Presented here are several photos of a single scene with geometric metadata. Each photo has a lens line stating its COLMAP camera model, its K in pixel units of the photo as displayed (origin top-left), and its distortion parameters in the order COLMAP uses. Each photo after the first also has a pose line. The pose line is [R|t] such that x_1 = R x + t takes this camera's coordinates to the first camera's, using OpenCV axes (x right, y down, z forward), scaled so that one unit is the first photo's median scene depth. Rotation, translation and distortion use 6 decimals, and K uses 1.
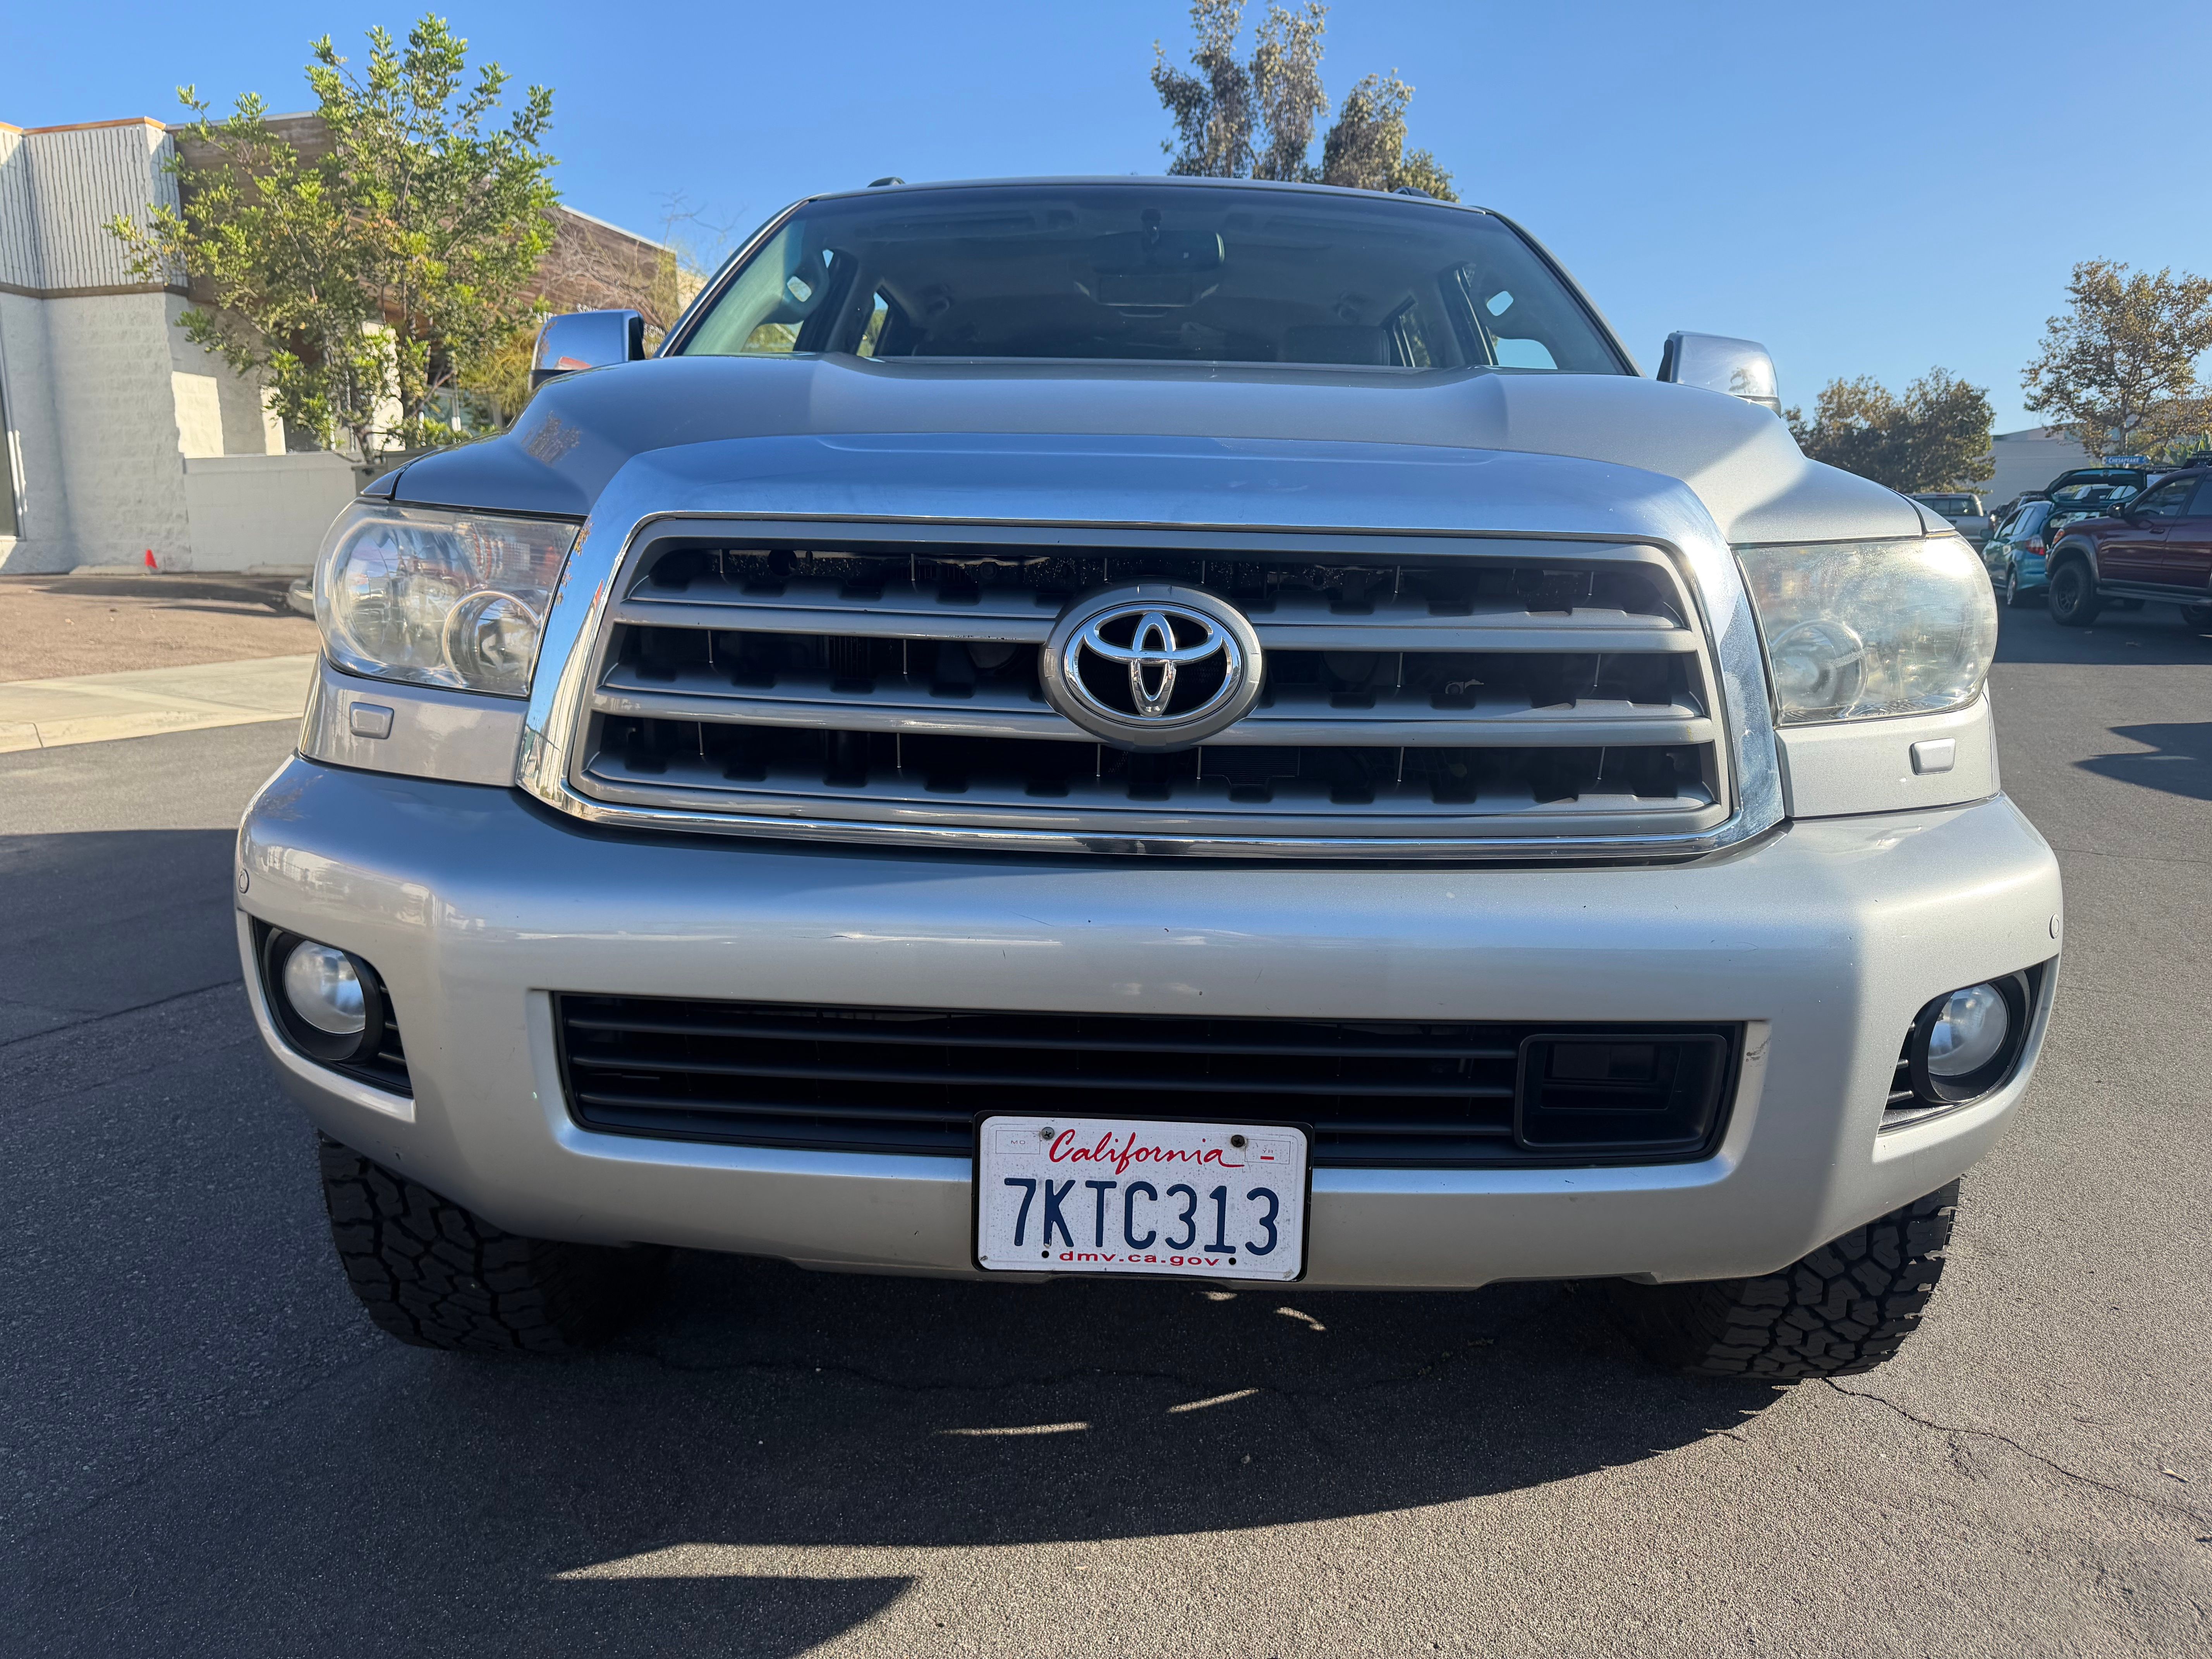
lens RADIAL K [[1556.6, 0, 1103.9], [0, 1556.6, 819.1], [0, 0, 1]] dist [0.013641, -0.022111]
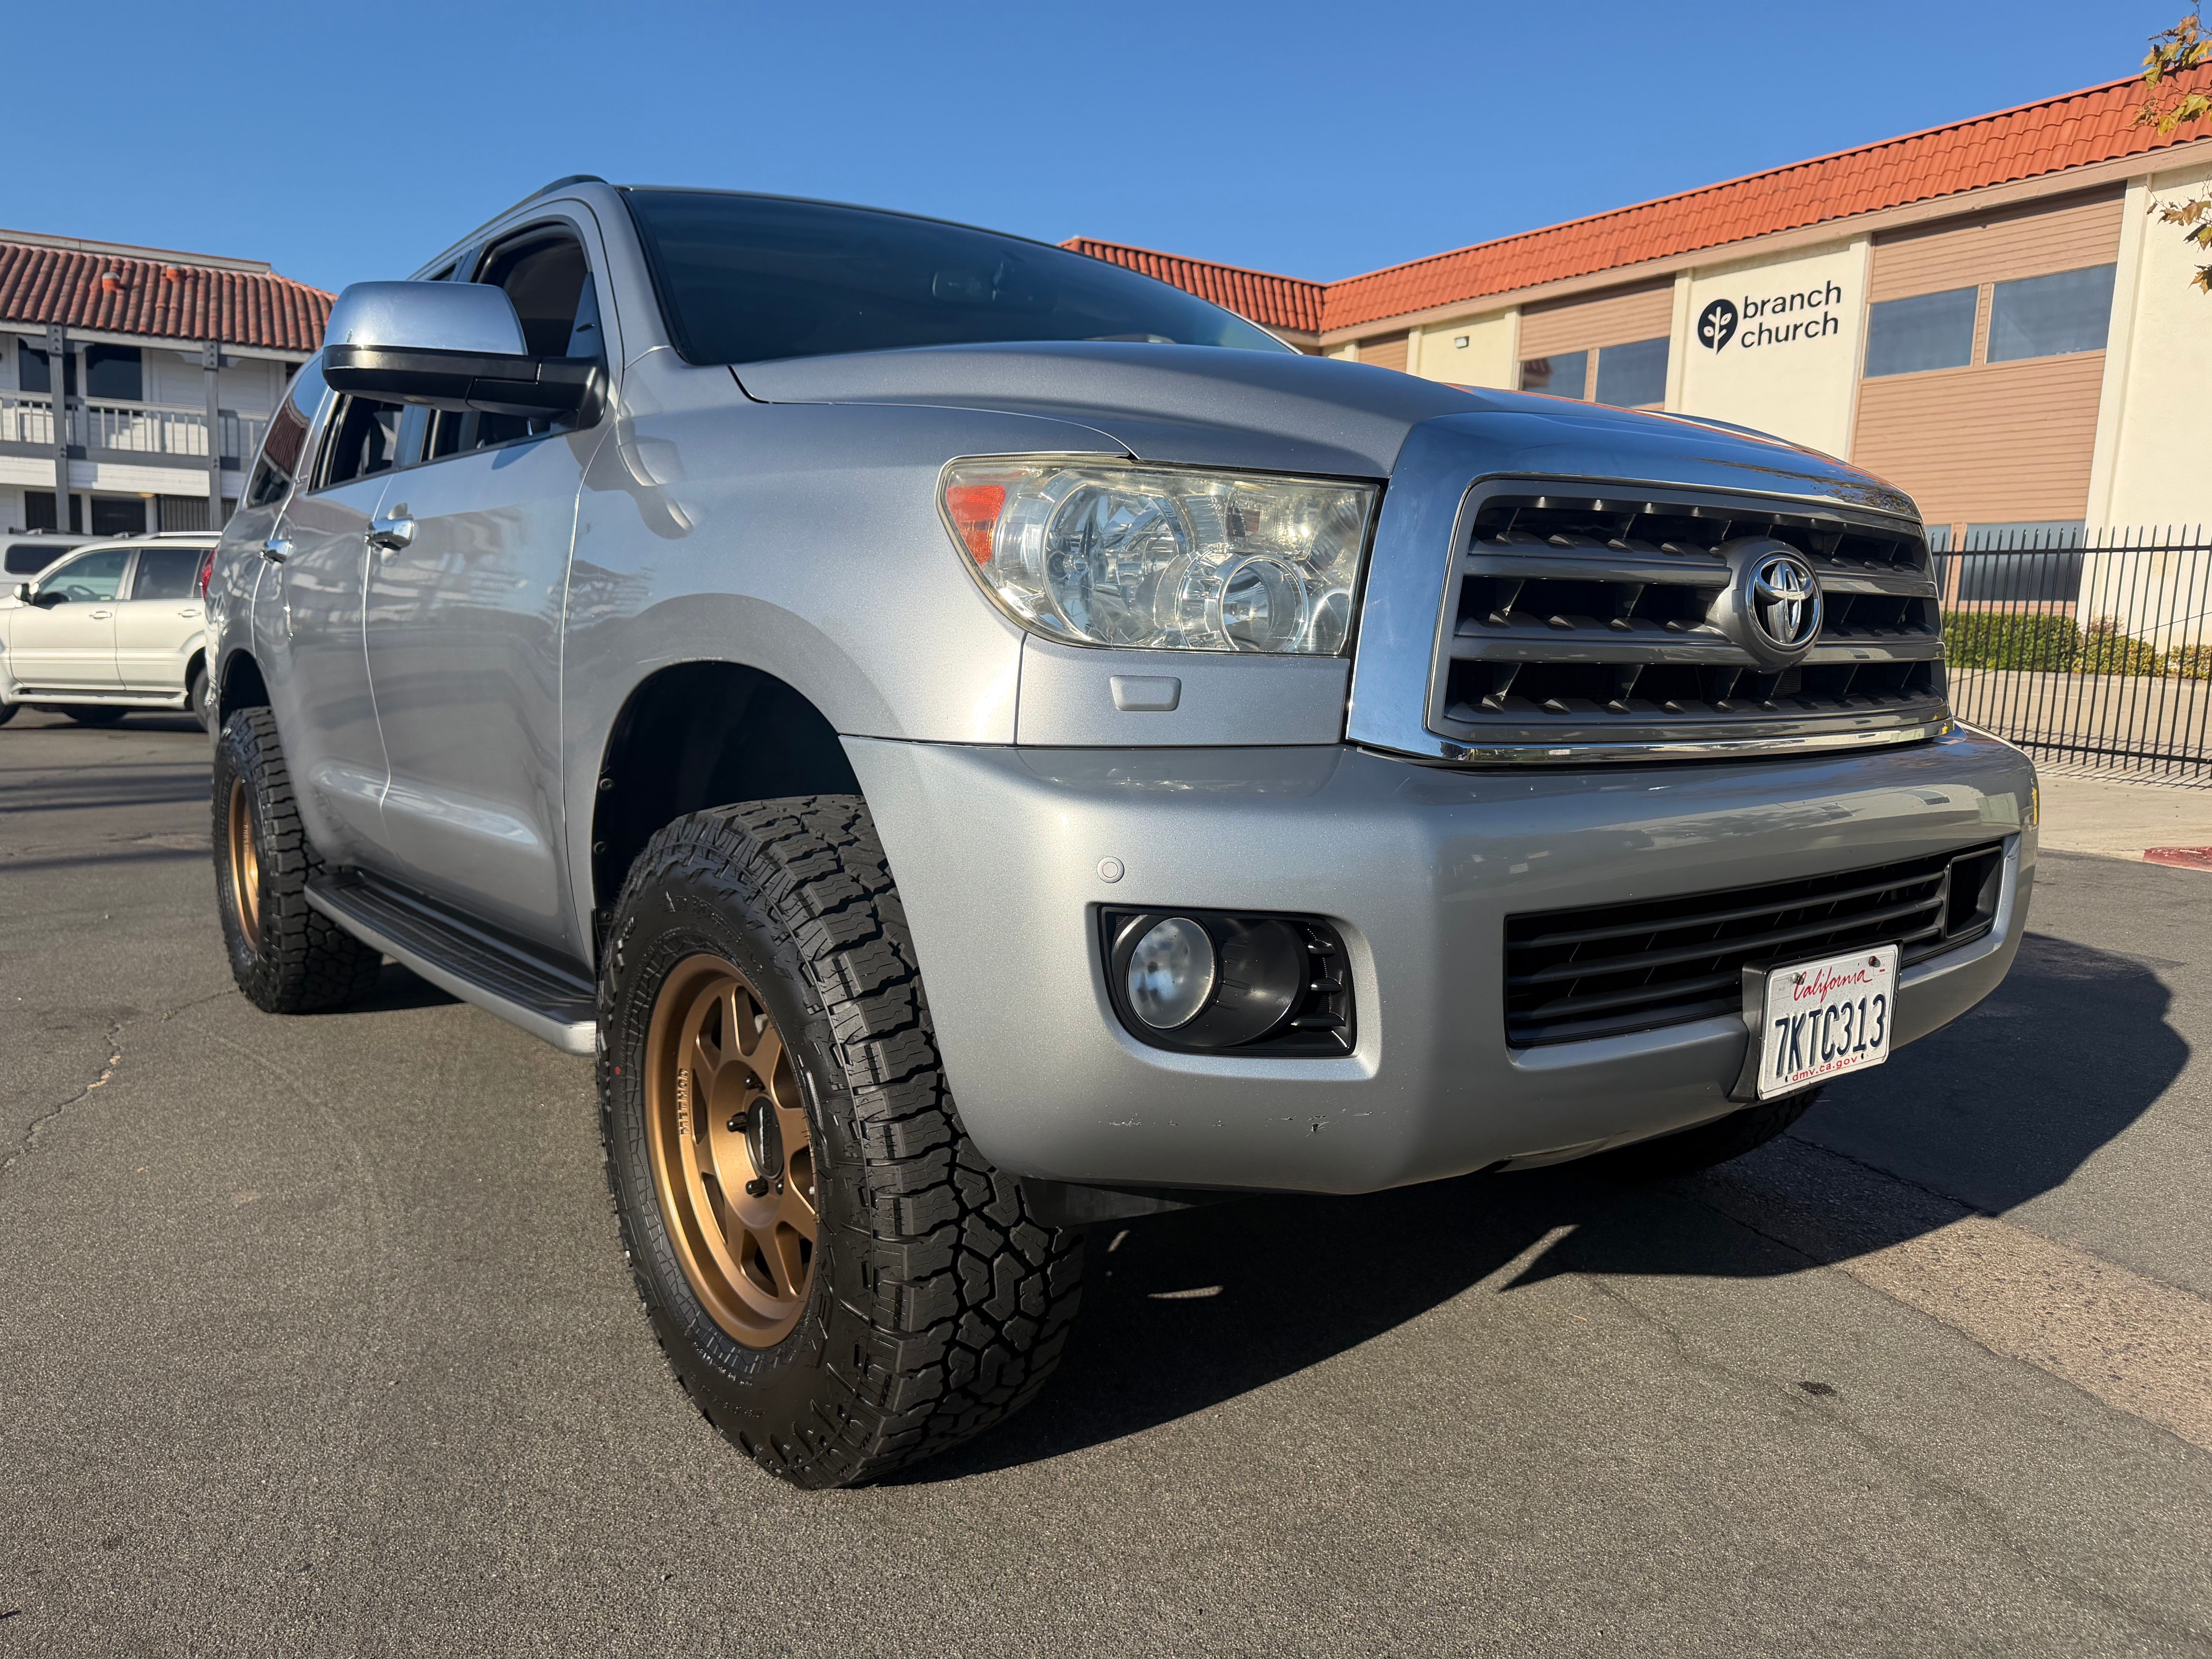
lens RADIAL K [[1568.1, 0, 1116.7], [0, 1568.1, 865.2], [0, 0, 1]] dist [-0.002717, -0.004559]
pose [[0.784632, -0.109513, 0.610212, -1.170683], [0.130143, 0.991439, 0.010588, 0.028708], [-0.606148, 0.071108, 0.792167, 0.319687]]
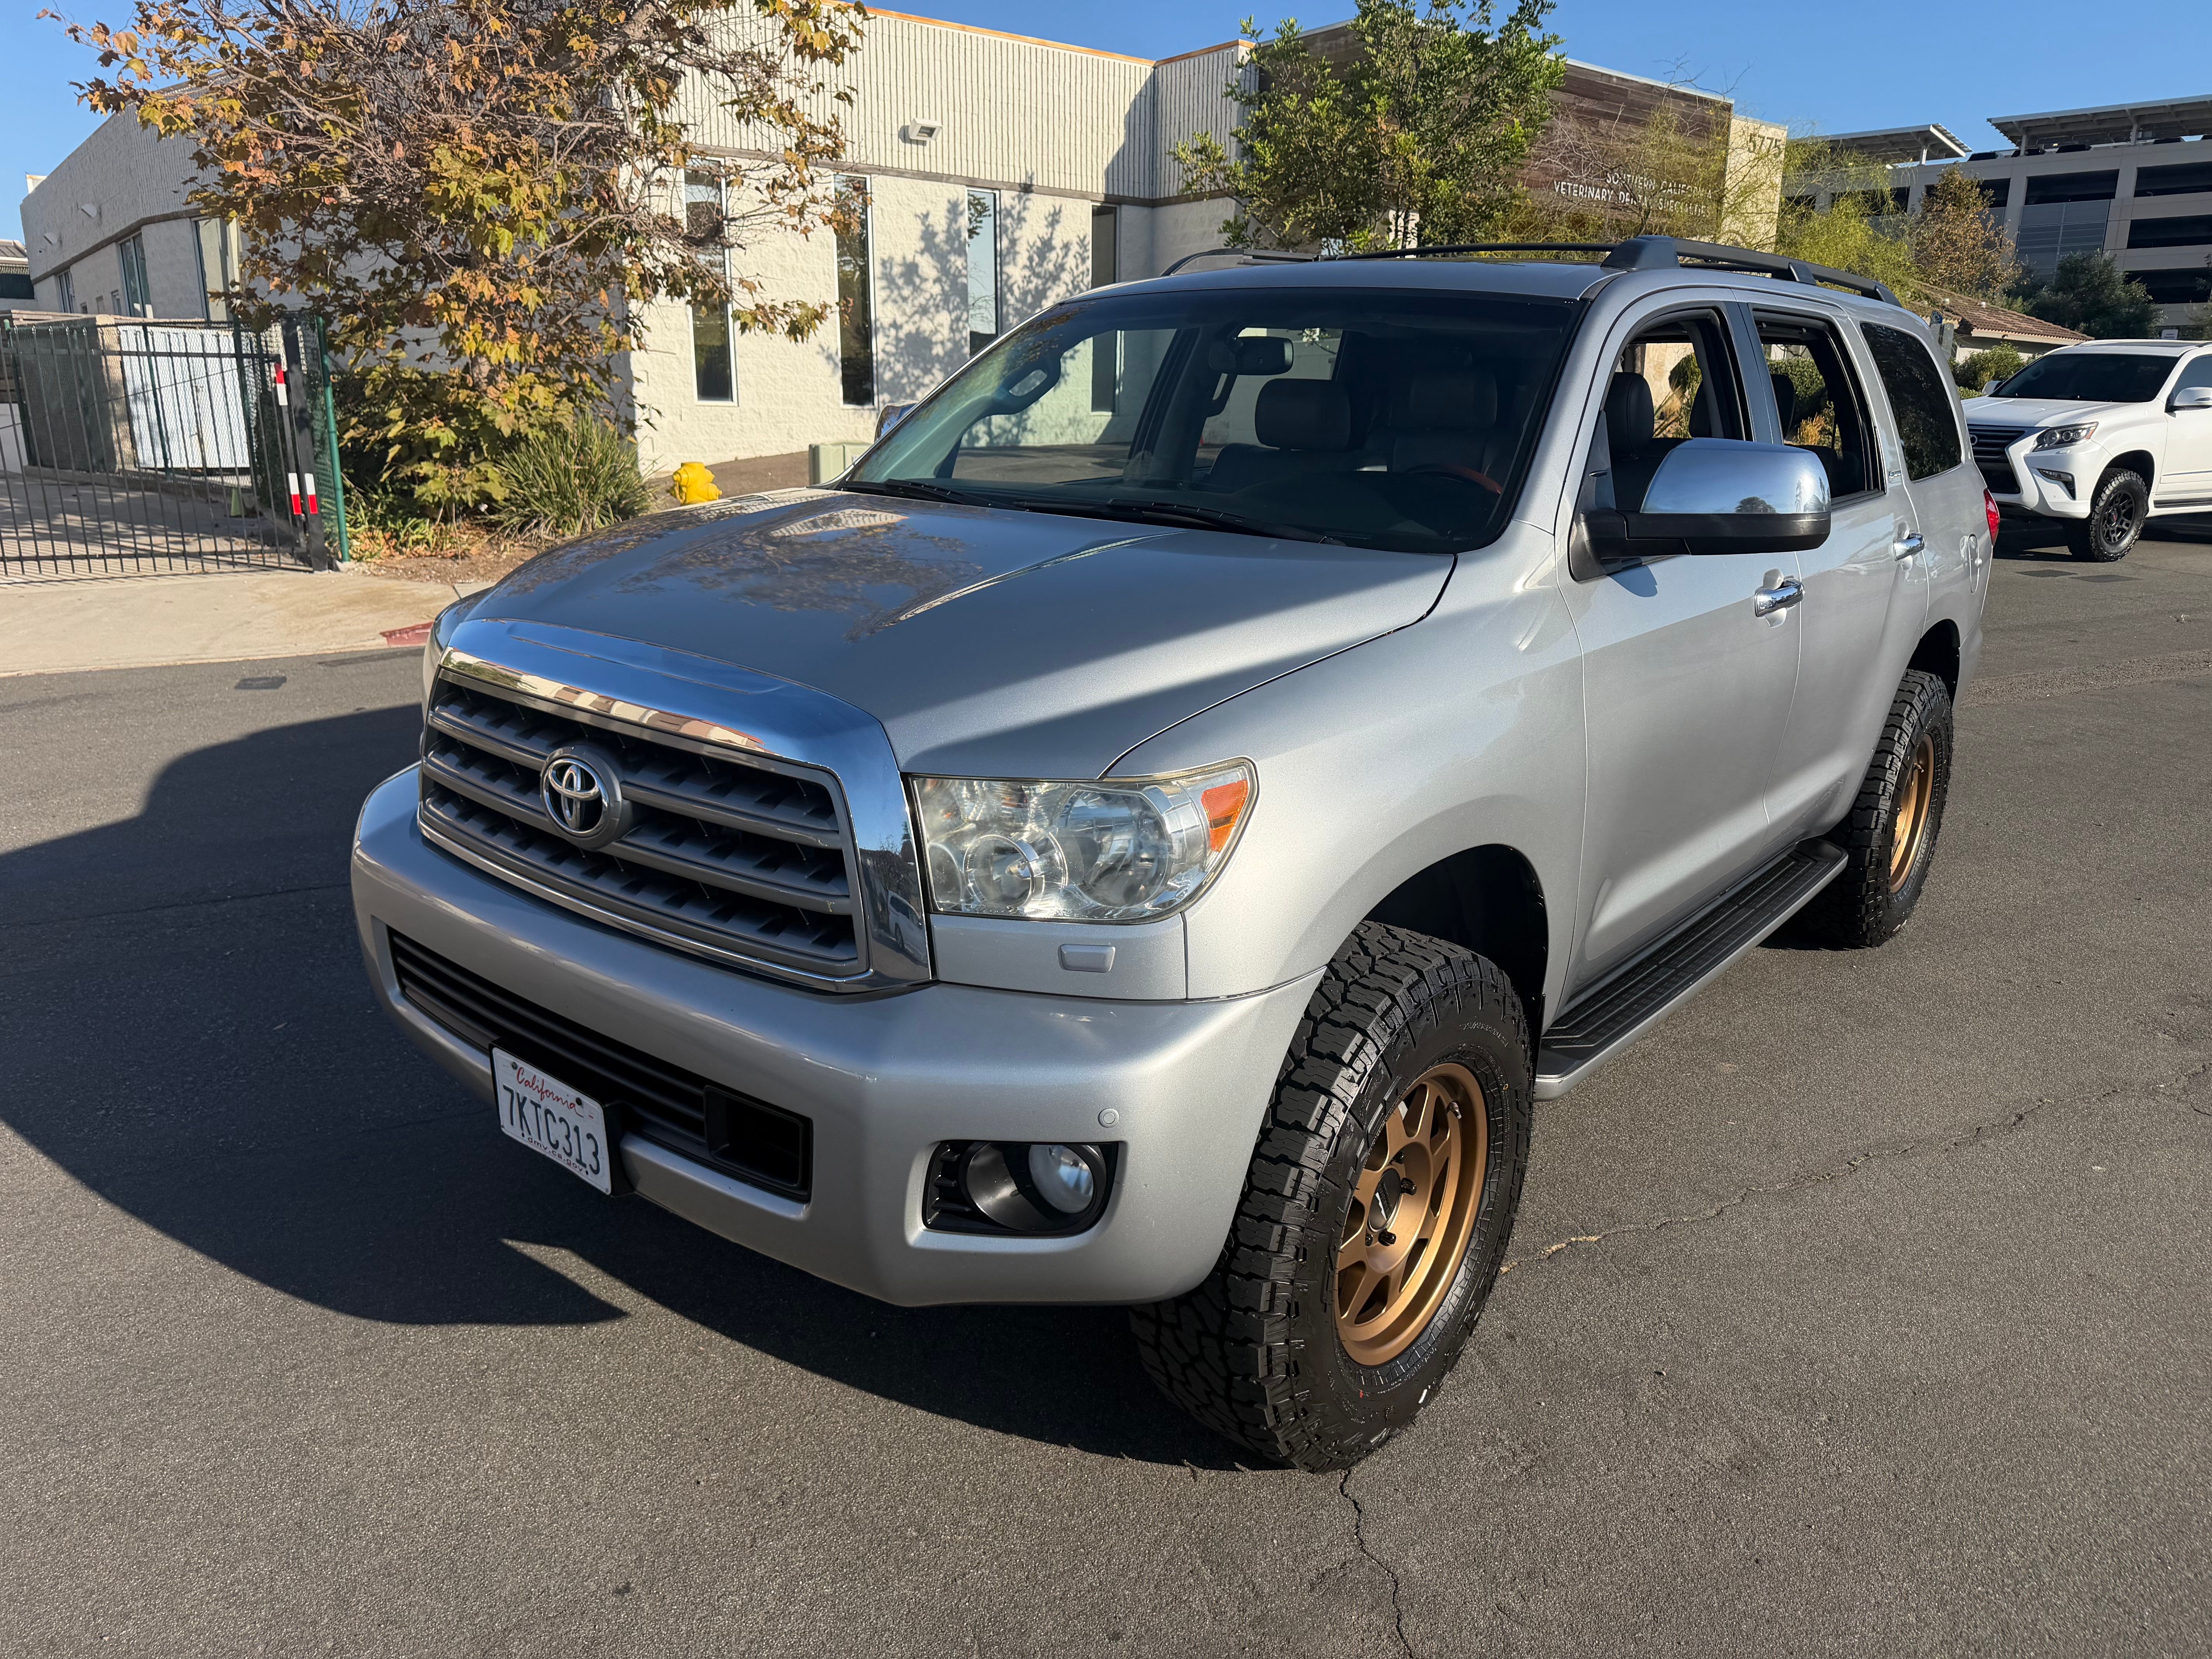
lens RADIAL K [[1526.6, 0, 1106.0], [0, 1526.6, 829.5], [0, 0, 1]] dist [0.034122, -0.039128]
pose [[0.785156, 0.178469, -0.593025, 1.351418], [-0.115678, 0.982987, 0.142670, -0.342491], [0.608398, -0.043418, 0.792444, 0.086147]]
